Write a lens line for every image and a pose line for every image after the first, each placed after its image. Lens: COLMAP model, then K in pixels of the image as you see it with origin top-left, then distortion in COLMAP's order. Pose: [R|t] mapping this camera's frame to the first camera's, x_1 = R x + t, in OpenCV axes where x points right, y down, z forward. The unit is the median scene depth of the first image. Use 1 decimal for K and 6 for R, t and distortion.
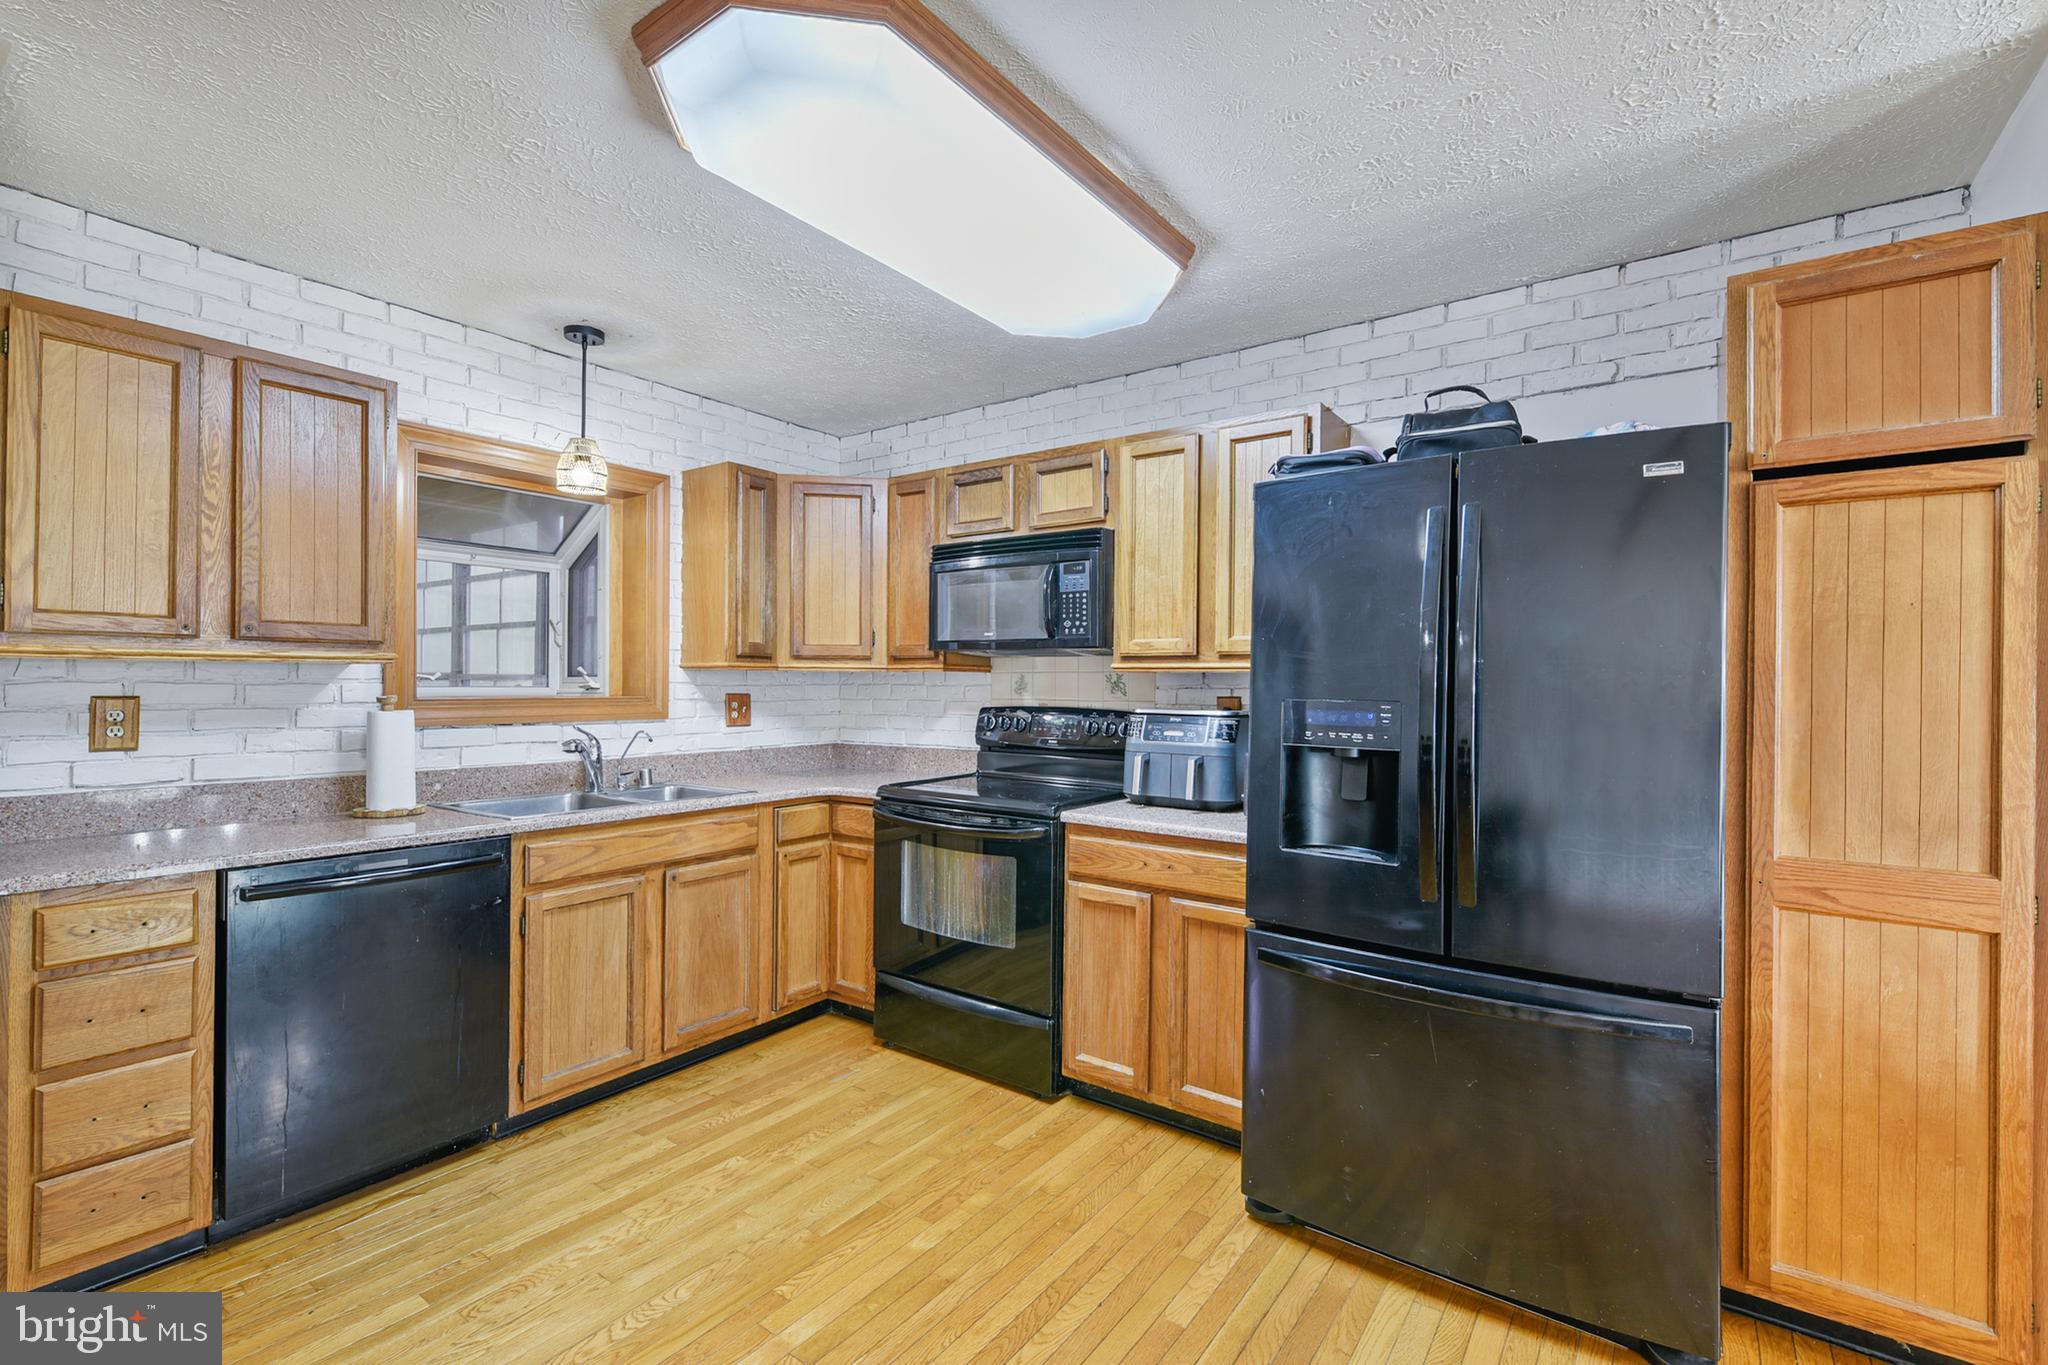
lens RADIAL K [[894.0, 0, 1044.0], [0, 894.0, 684.4], [0, 0, 1]] dist [0.008765, -0.006485]
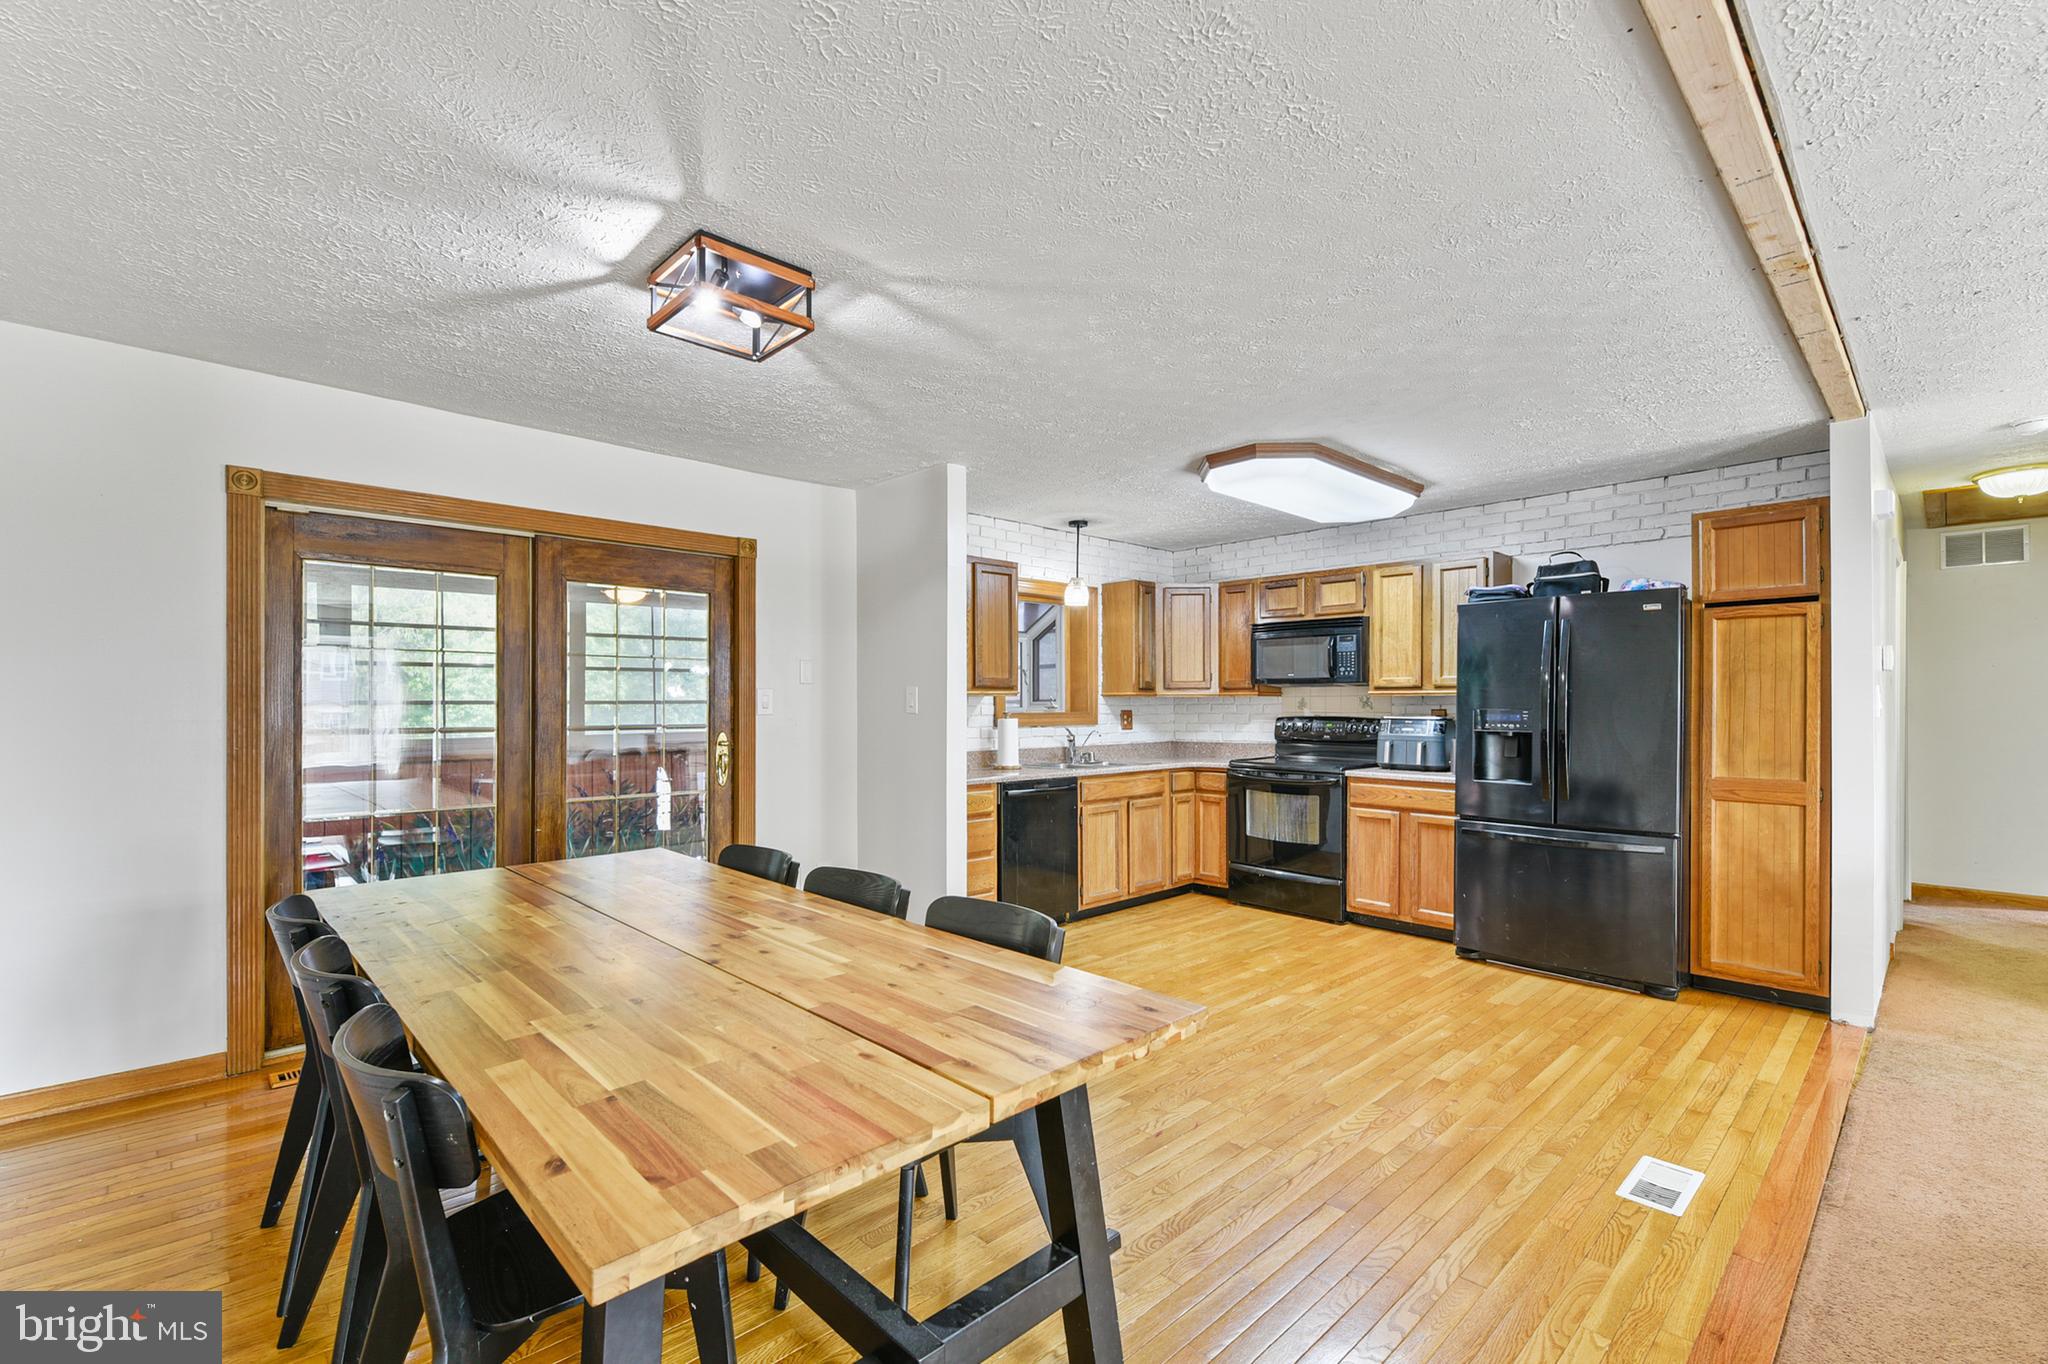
lens RADIAL K [[894.0, 0, 1027.7], [0, 894.0, 705.5], [0, 0, 1]] dist [0.008765, -0.006485]
pose [[0.980705, -0.007907, -0.195333, -0.267421], [0.007865, 0.999969, -0.000992, 0.001844], [0.195334, -0.000563, 0.980737, -0.972262]]
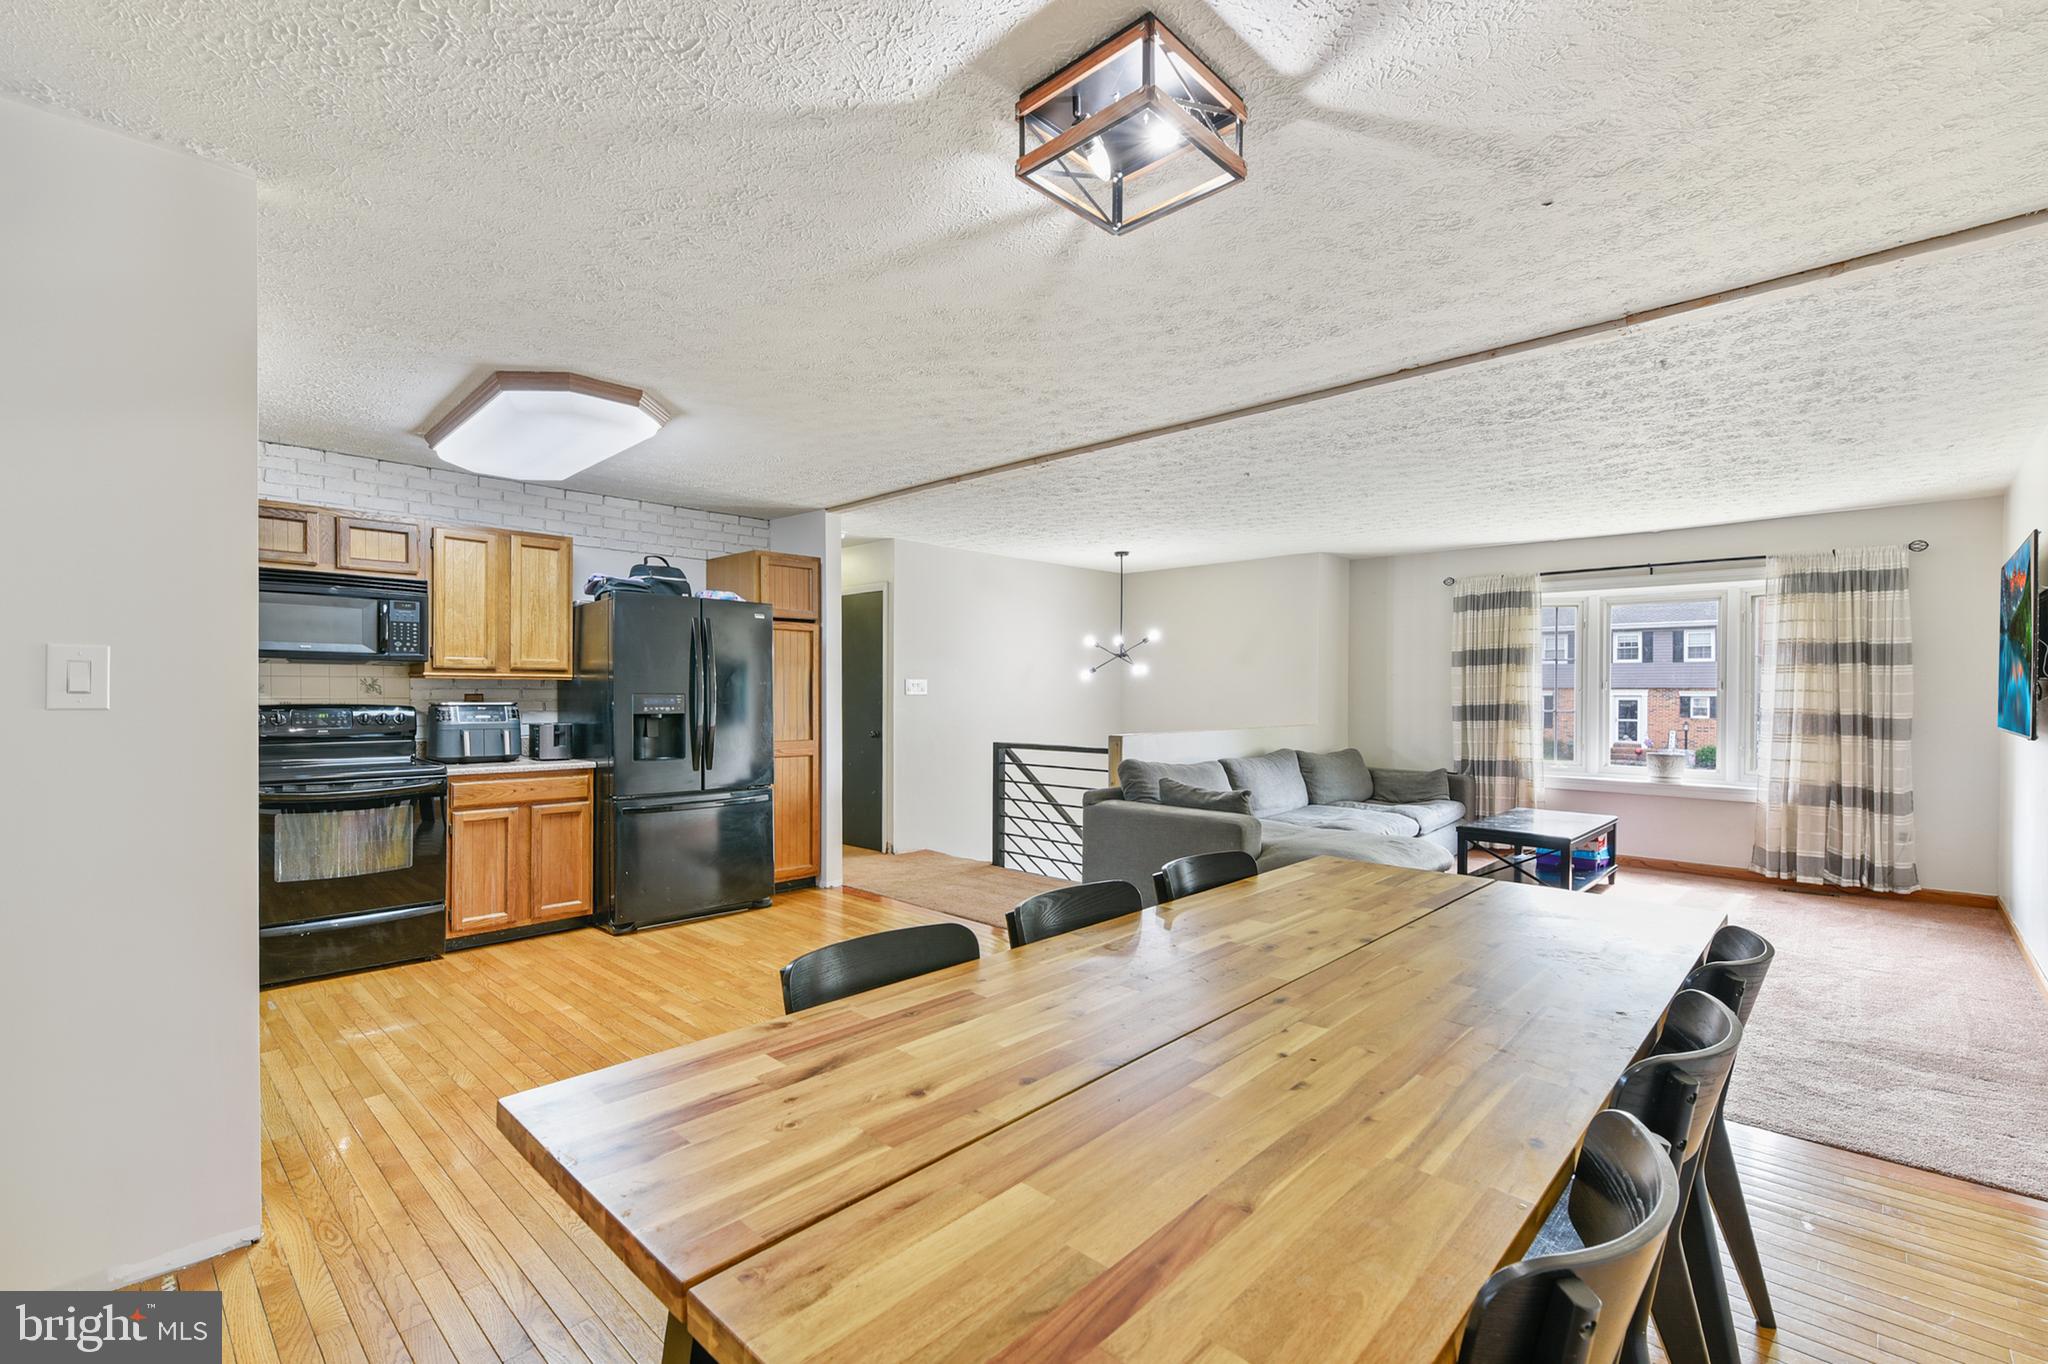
lens RADIAL K [[894.0, 0, 1002.3], [0, 894.0, 696.7], [0, 0, 1]] dist [0.008765, -0.006485]
pose [[0.163313, -0.014417, 0.986469, -1.350272], [-0.000630, 0.999891, 0.014717, -0.006280], [-0.986574, -0.003025, 0.163287, -0.197939]]
